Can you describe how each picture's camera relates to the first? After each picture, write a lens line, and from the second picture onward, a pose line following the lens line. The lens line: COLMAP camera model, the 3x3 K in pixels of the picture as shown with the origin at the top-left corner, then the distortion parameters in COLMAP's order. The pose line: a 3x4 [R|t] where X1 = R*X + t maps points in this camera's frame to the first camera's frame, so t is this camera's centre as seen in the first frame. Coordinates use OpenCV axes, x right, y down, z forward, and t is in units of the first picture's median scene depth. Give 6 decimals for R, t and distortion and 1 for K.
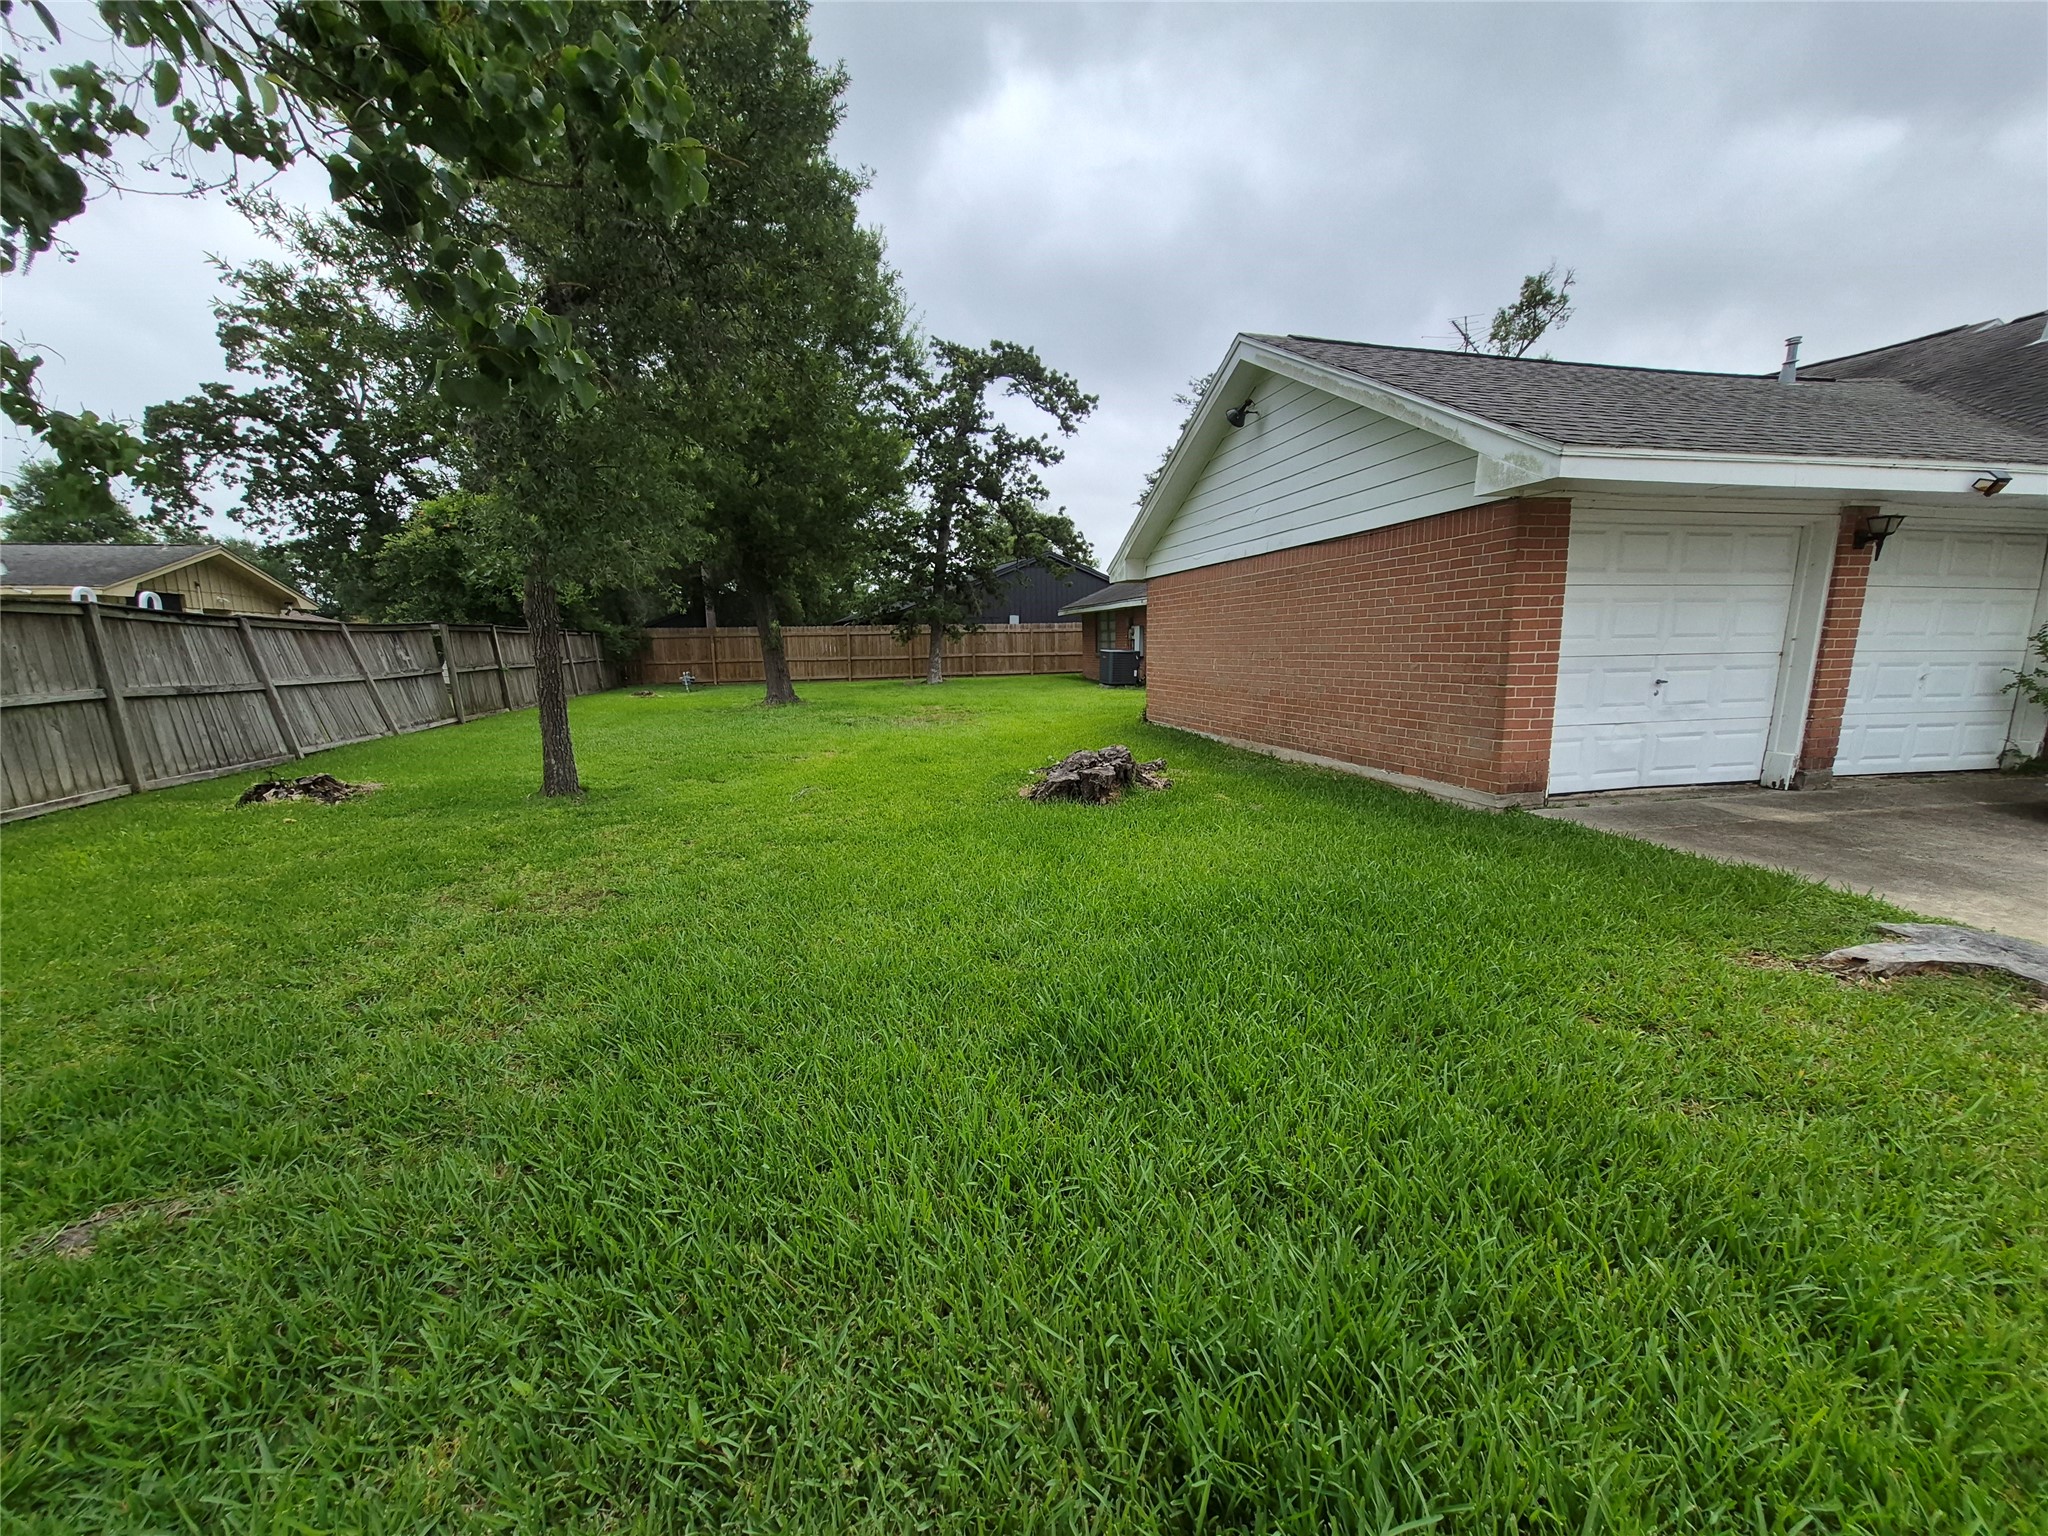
lens RADIAL K [[804.7, 0, 1017.7], [0, 804.7, 790.5], [0, 0, 1]] dist [-0.004966, -0.000423]
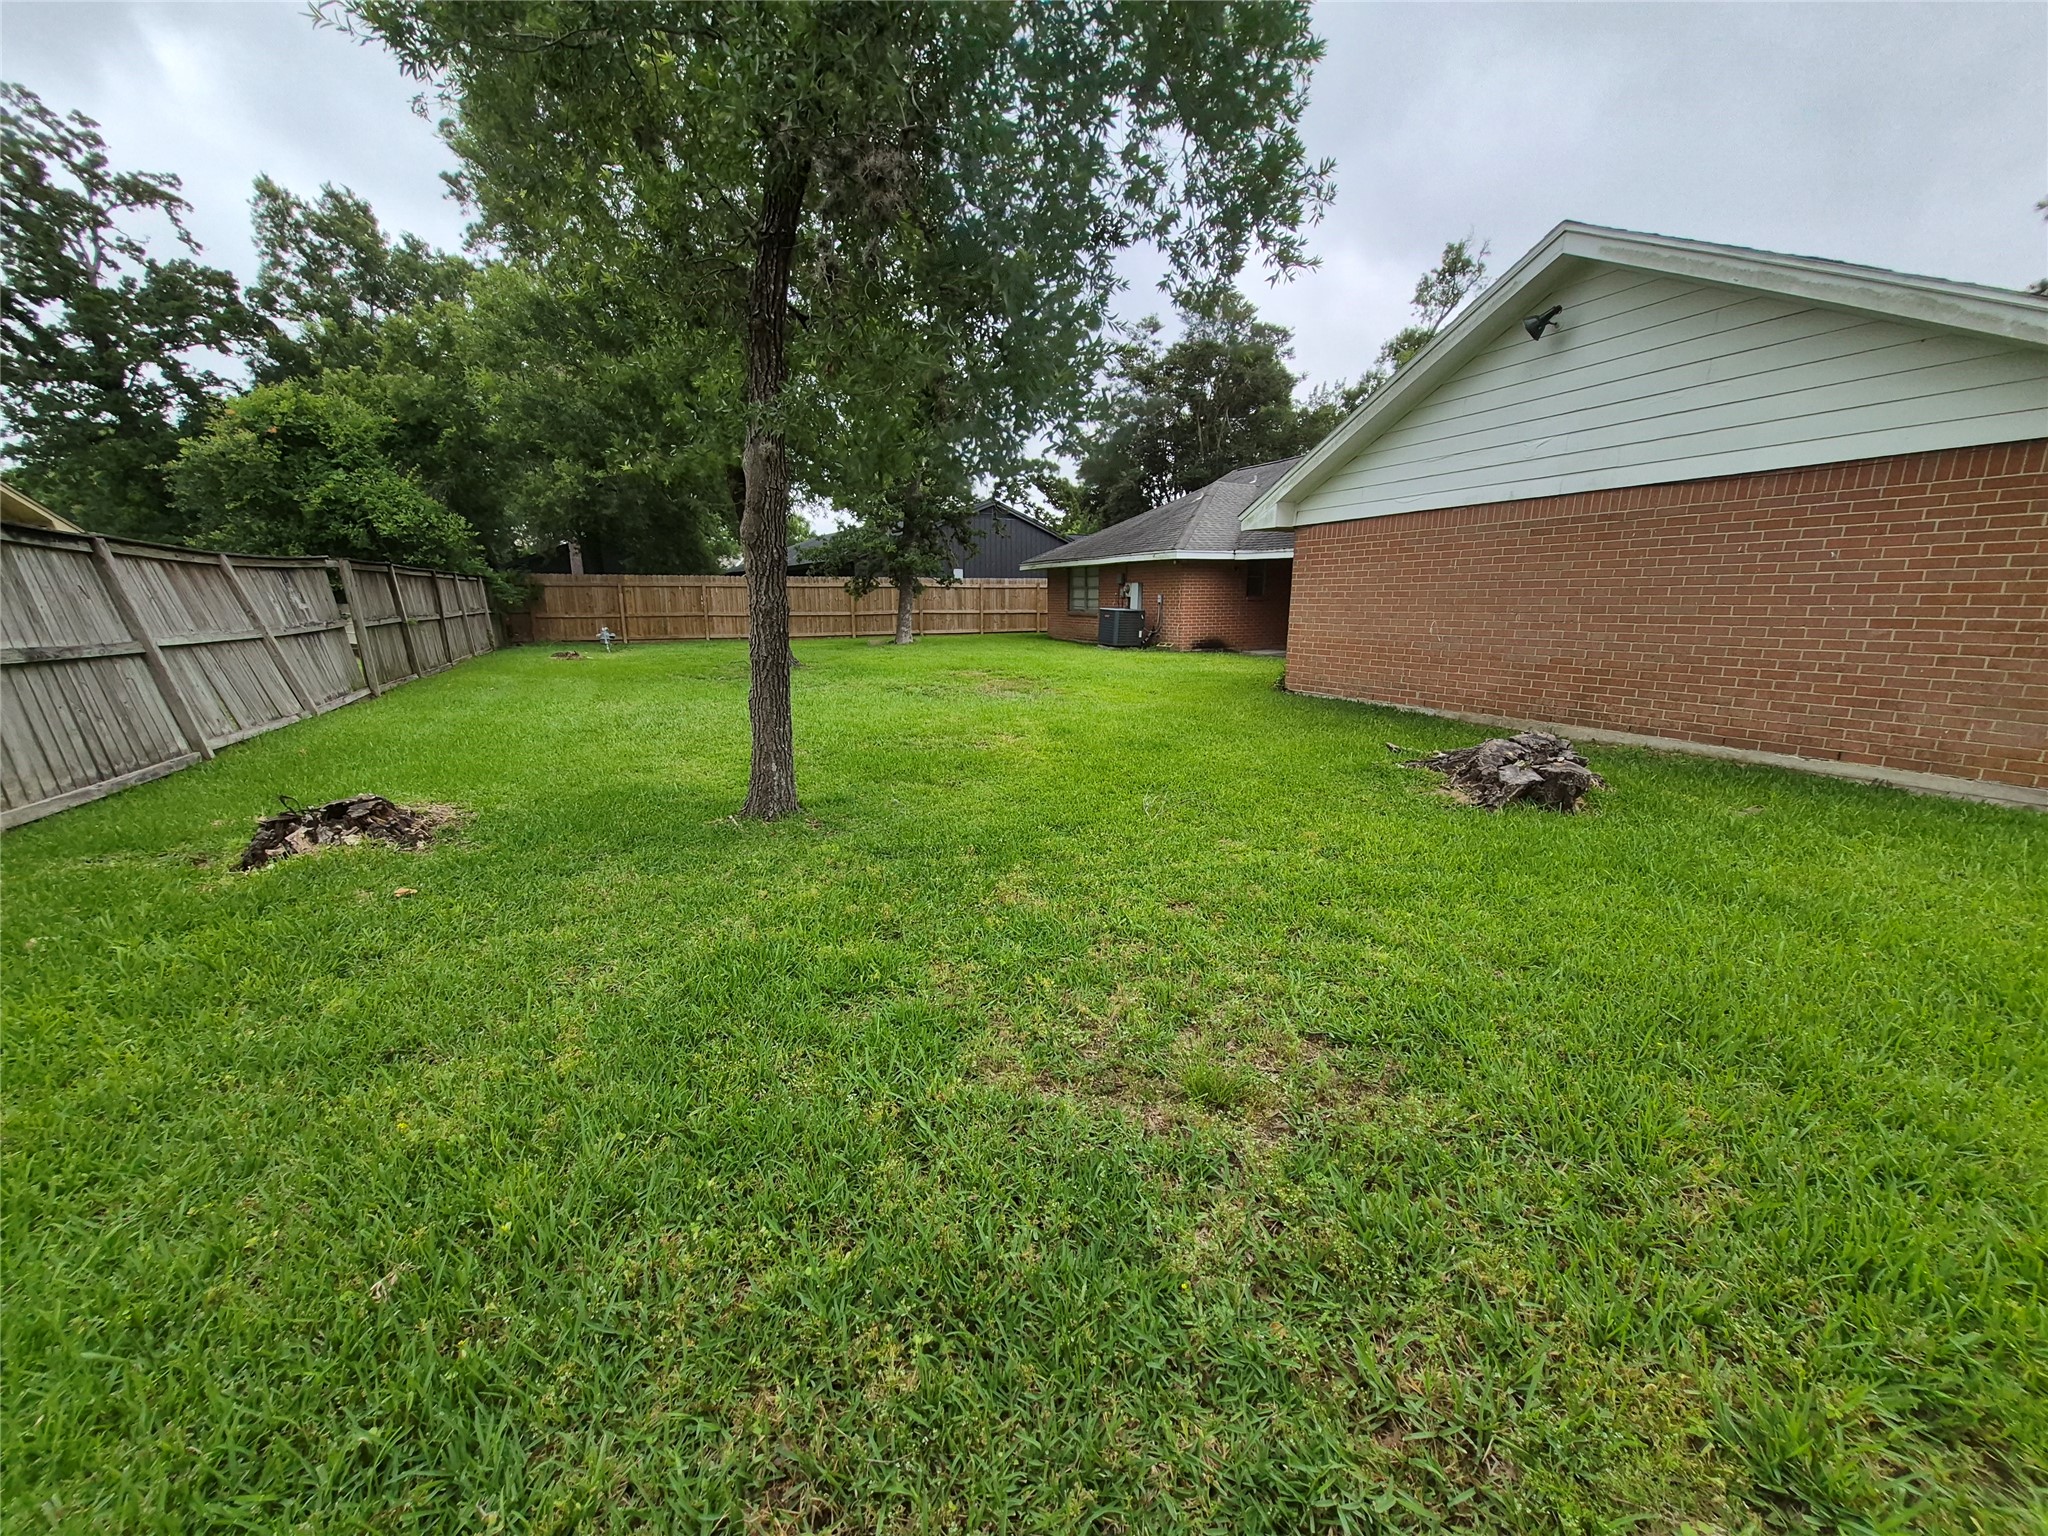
lens RADIAL K [[807.0, 0, 1013.4], [0, 807.0, 786.2], [0, 0, 1]] dist [-0.001384, -0.000821]
pose [[0.982303, -0.027354, 0.185290, -0.378612], [0.019058, 0.998741, 0.046404, -0.035658], [-0.186326, -0.042052, 0.981588, 0.232794]]
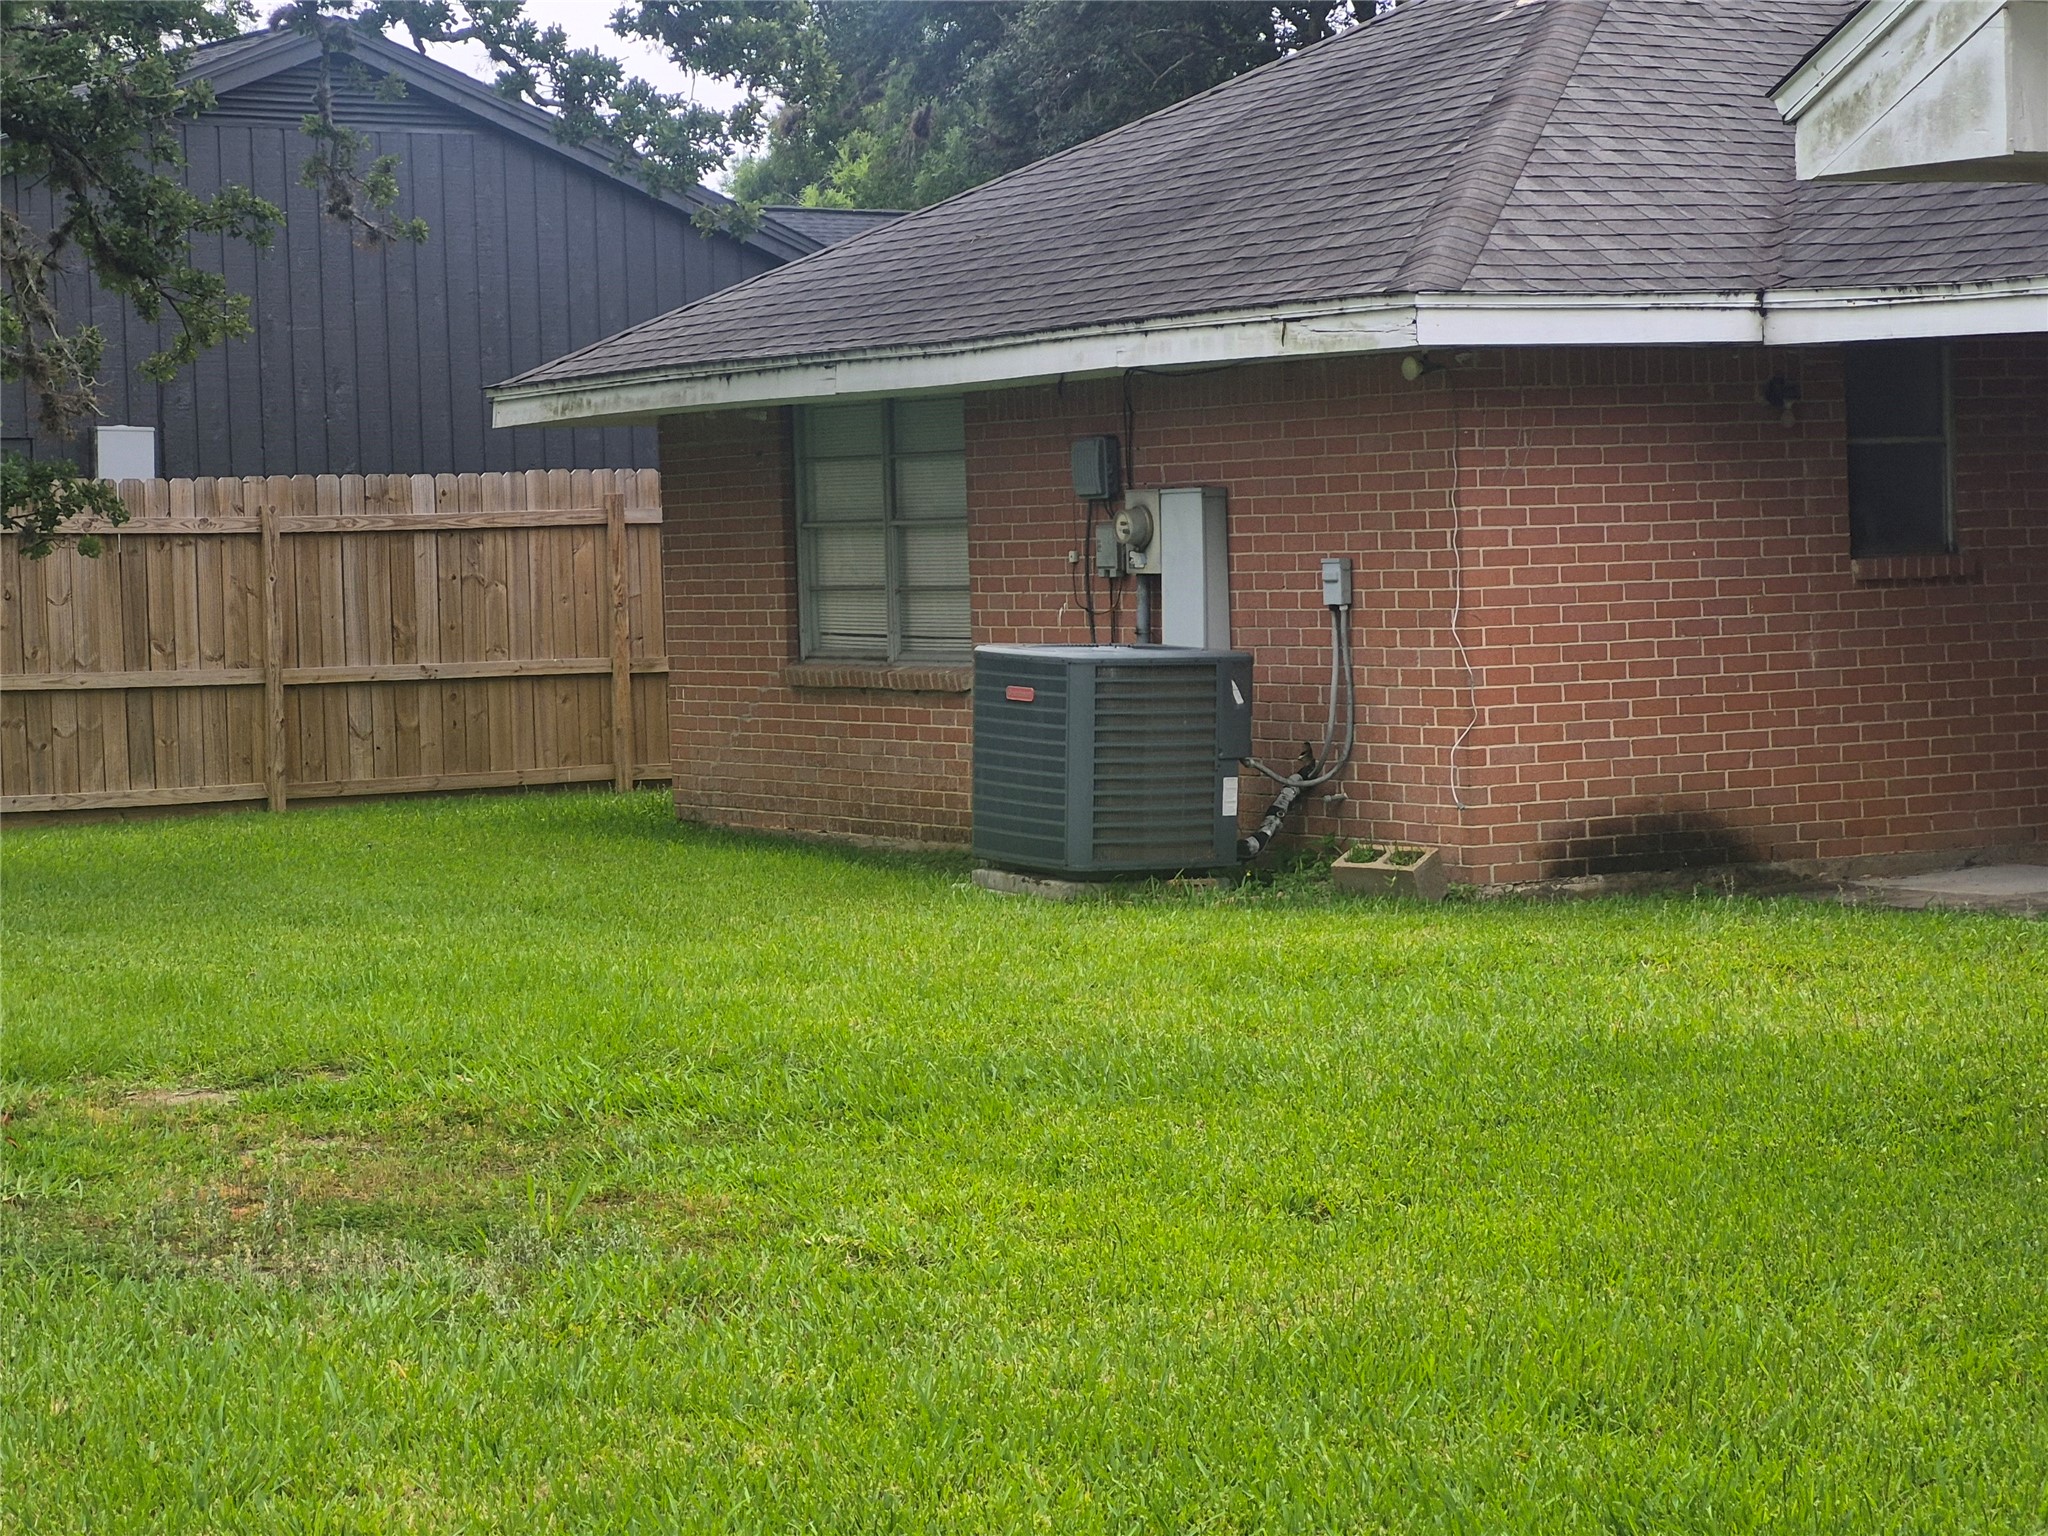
lens RADIAL K [[4743.5, 0, 1024.0], [0, 4743.5, 768.0], [0, 0, 1]] dist [0.062940, 0.141622]
pose [[0.957617, -0.017425, 0.287518, -0.316878], [0.058555, 0.989103, -0.135080, -0.072323], [-0.282031, 0.146191, 0.948202, 0.363594]]
